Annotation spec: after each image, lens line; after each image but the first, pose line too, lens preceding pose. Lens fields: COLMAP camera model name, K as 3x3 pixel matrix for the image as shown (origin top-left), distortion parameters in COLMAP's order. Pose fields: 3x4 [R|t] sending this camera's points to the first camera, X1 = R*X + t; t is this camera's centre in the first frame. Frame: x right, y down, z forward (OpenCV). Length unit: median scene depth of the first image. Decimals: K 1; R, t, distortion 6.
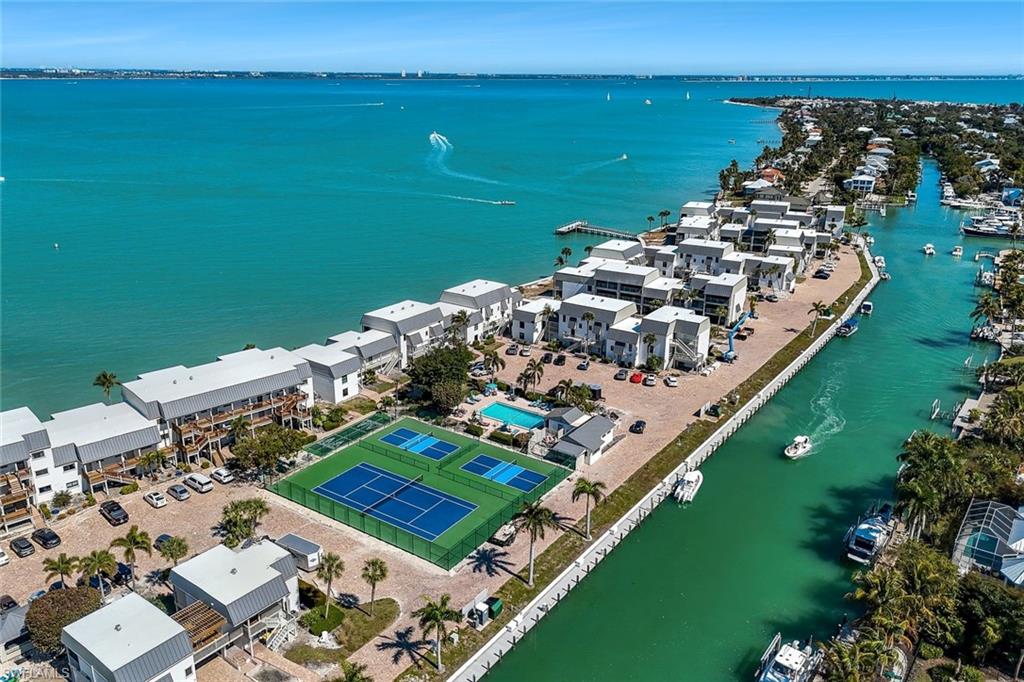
lens RADIAL K [[800.4, 0, 512.0], [0, 800.4, 341.0], [0, 0, 1]] dist [0.060316, -0.050481]
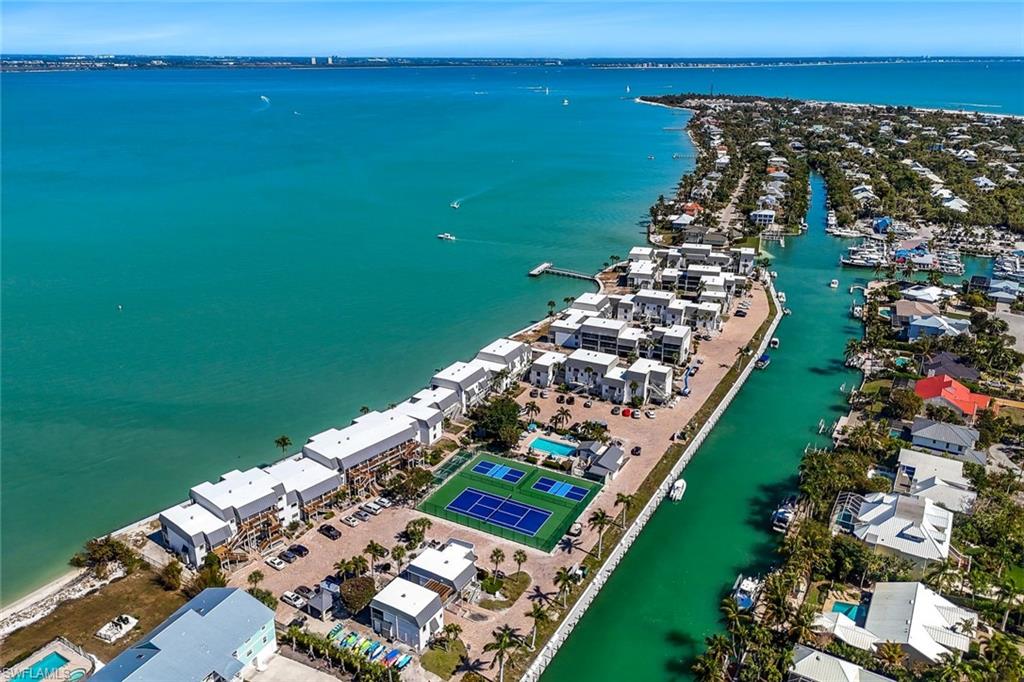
lens RADIAL K [[782.9, 0, 504.2], [0, 782.9, 339.0], [0, 0, 1]] dist [0.088389, -0.095407]
pose [[0.994939, -0.050223, 0.087033, -0.195265], [0.048017, 0.998474, 0.027262, -0.145404], [-0.088269, -0.022945, 0.995832, -0.431016]]
